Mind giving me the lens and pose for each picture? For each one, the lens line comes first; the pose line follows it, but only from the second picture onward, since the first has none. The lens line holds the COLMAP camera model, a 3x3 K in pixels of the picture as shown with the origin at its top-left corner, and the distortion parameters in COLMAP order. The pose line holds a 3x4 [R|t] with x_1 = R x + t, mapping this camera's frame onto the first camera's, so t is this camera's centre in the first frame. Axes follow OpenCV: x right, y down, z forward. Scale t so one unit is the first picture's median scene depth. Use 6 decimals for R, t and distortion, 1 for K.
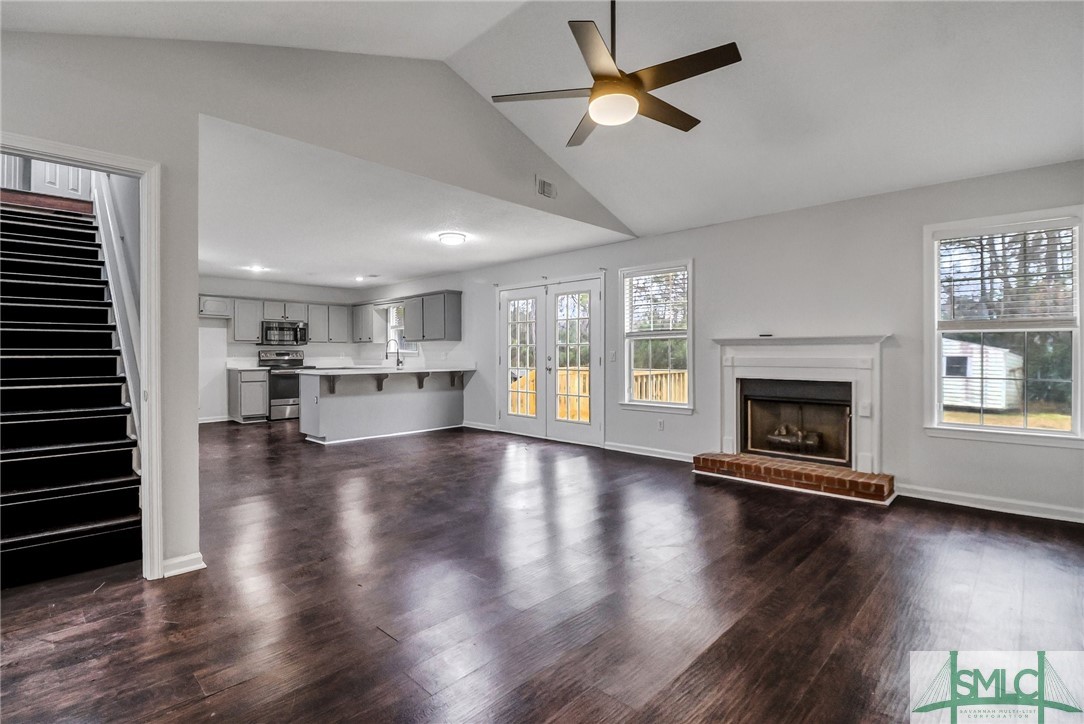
lens RADIAL K [[510.1, 0, 535.9], [0, 510.1, 351.5], [0, 0, 1]] dist [-0.002099, -0.000626]
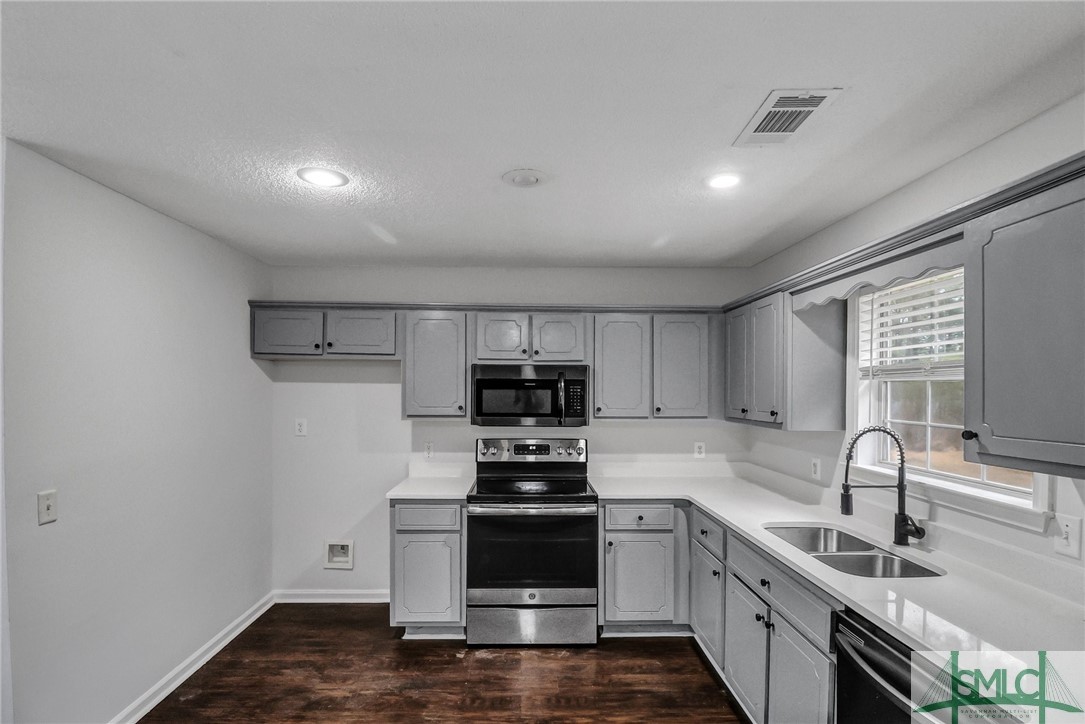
lens RADIAL K [[521.9, 0, 516.3], [0, 521.9, 396.8], [0, 0, 1]] dist [-0.002289, -0.001019]
pose [[0.699872, 0.016120, -0.714087, -0.272690], [-0.005726, 0.999840, 0.016958, -0.048273], [0.714246, -0.007779, 0.699852, 0.867085]]
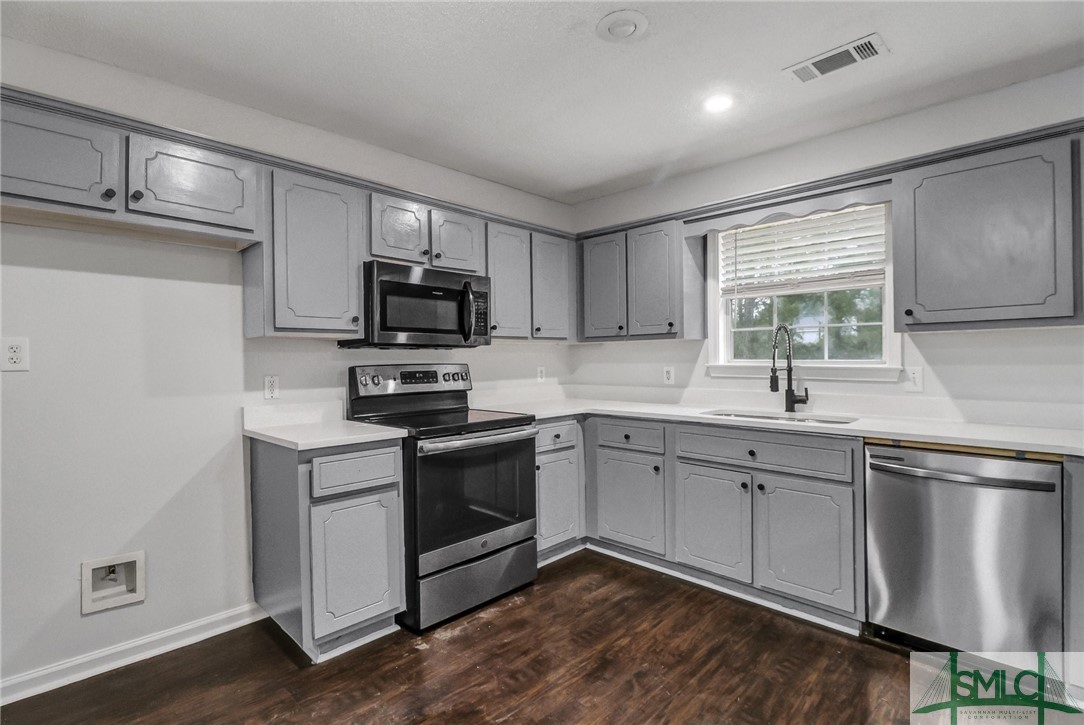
lens RADIAL K [[538.2, 0, 528.5], [0, 538.2, 359.2], [0, 0, 1]] dist [0.001381, -0.000564]
pose [[0.999791, -0.008930, -0.018410, -0.511272], [0.009039, 0.999942, 0.005886, -0.007589], [0.018356, -0.006051, 0.999813, 0.814810]]
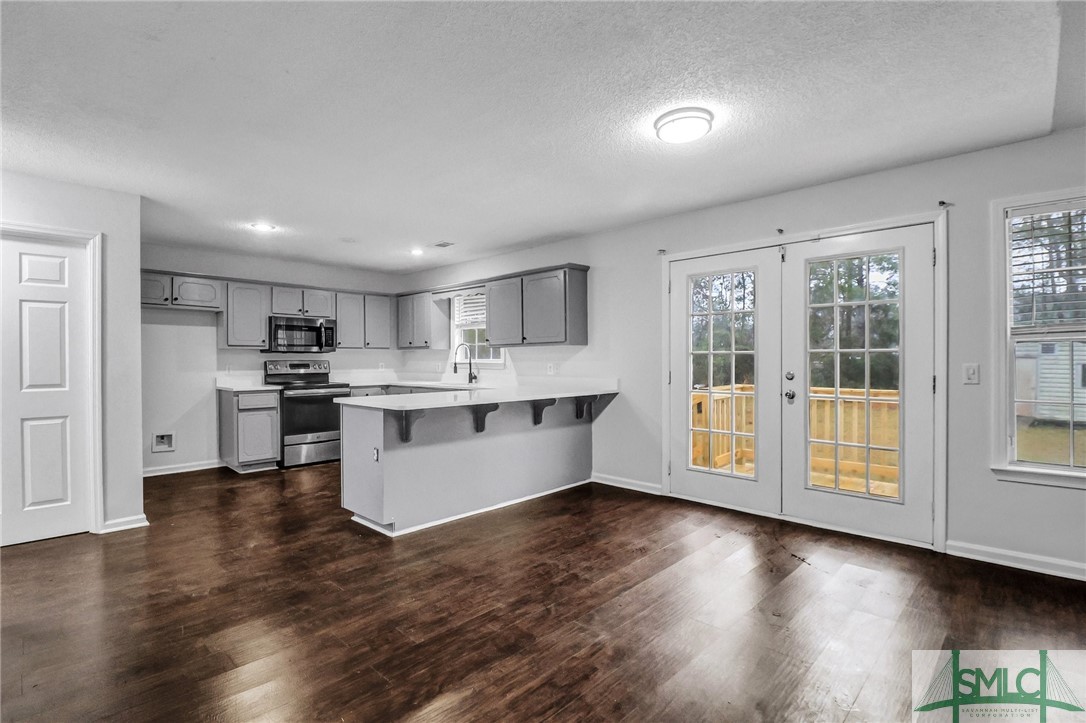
lens RADIAL K [[511.2, 0, 526.6], [0, 511.2, 354.9], [0, 0, 1]] dist [-0.001576, -0.000321]
pose [[0.999959, -0.001856, -0.008861, -0.229679], [0.001818, 0.999989, -0.004355, -0.006800], [0.008869, 0.004339, 0.999951, 0.394898]]
